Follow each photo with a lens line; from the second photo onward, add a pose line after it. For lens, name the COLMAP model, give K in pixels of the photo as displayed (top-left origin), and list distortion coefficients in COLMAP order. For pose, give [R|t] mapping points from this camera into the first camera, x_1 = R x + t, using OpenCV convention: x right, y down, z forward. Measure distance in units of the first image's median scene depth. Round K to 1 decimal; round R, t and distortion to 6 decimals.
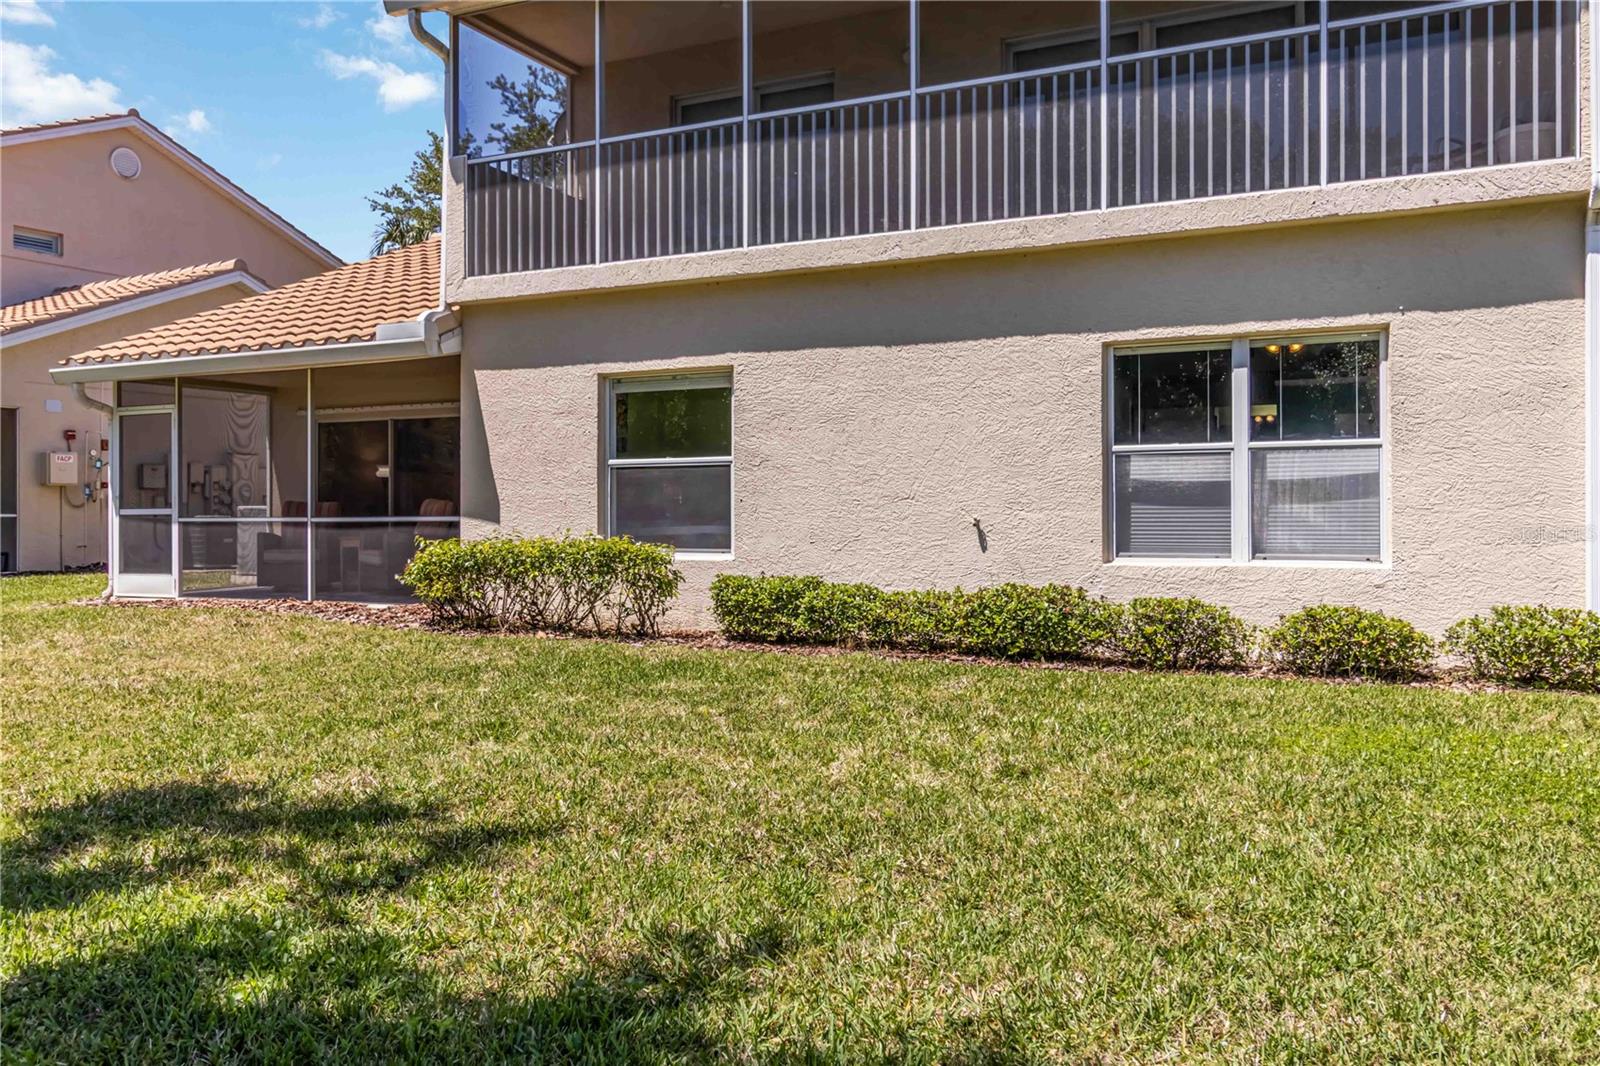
lens RADIAL K [[1278.5, 0, 801.4], [0, 1278.5, 536.5], [0, 0, 1]] dist [0.010406, 0.003244]
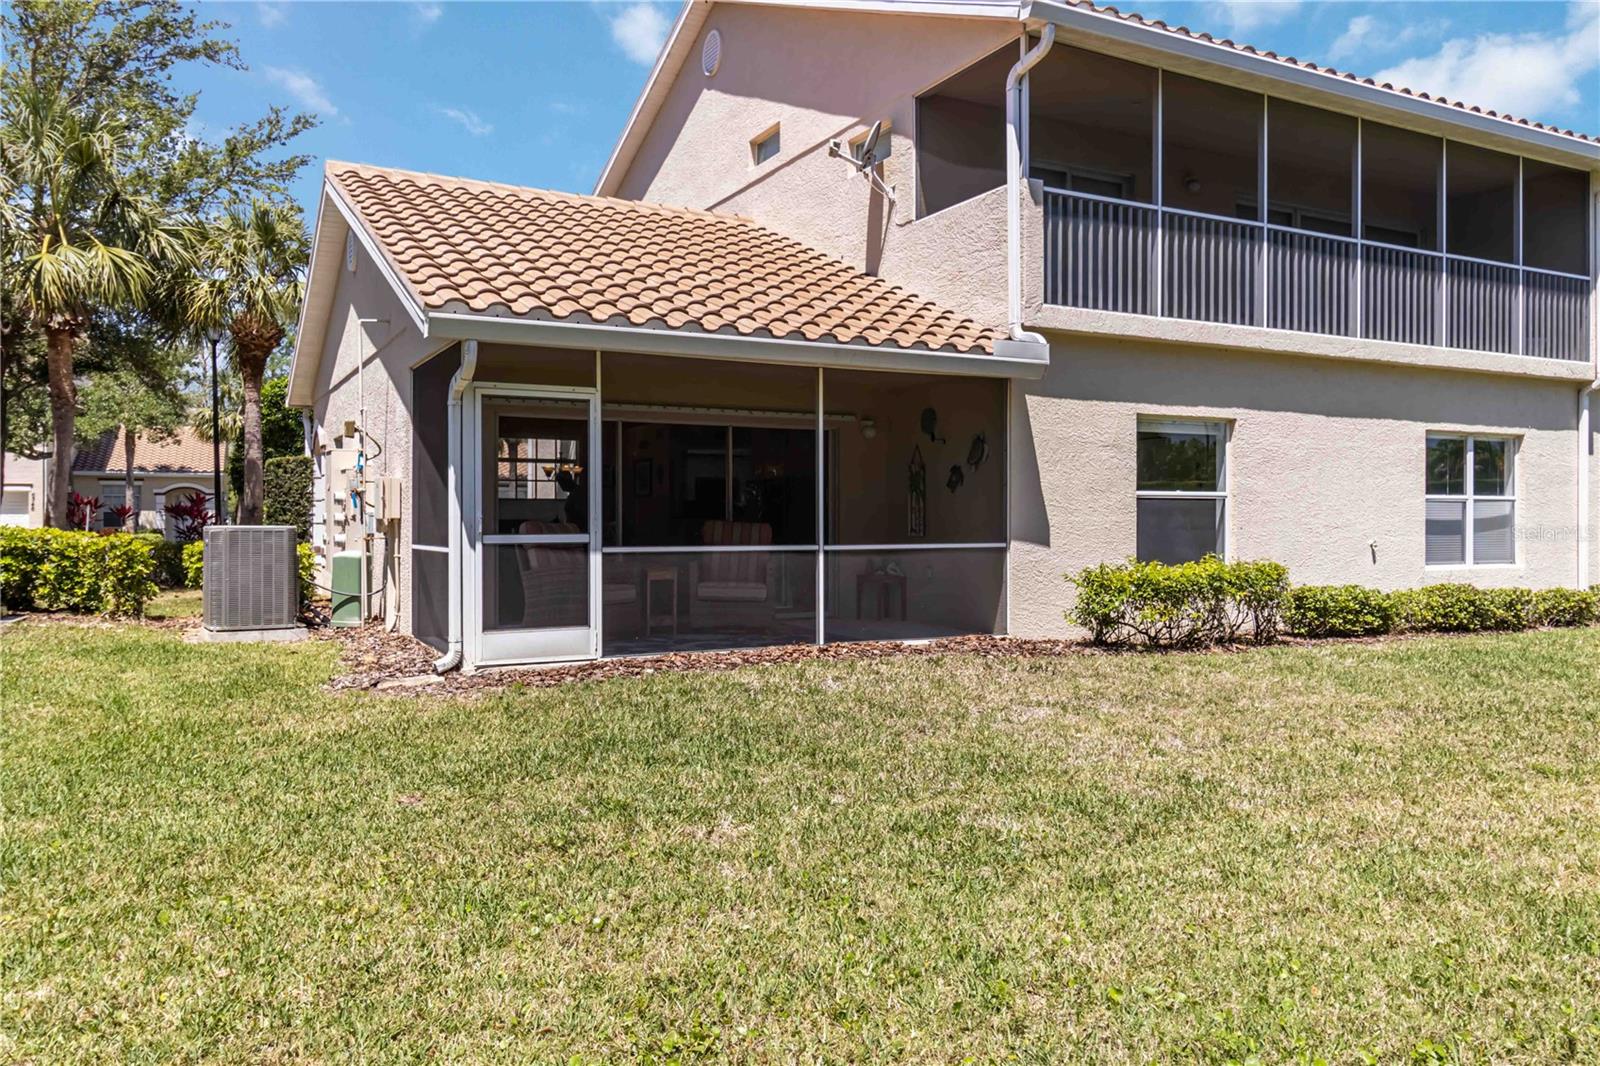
lens RADIAL K [[1253.2, 0, 800.9], [0, 1253.2, 528.0], [0, 0, 1]] dist [0.007350, 0.005956]
pose [[0.571066, 0.004020, 0.820894, -1.236556], [0.014379, 0.999786, -0.014899, -0.015492], [-0.820778, 0.020312, 0.570886, 0.631674]]
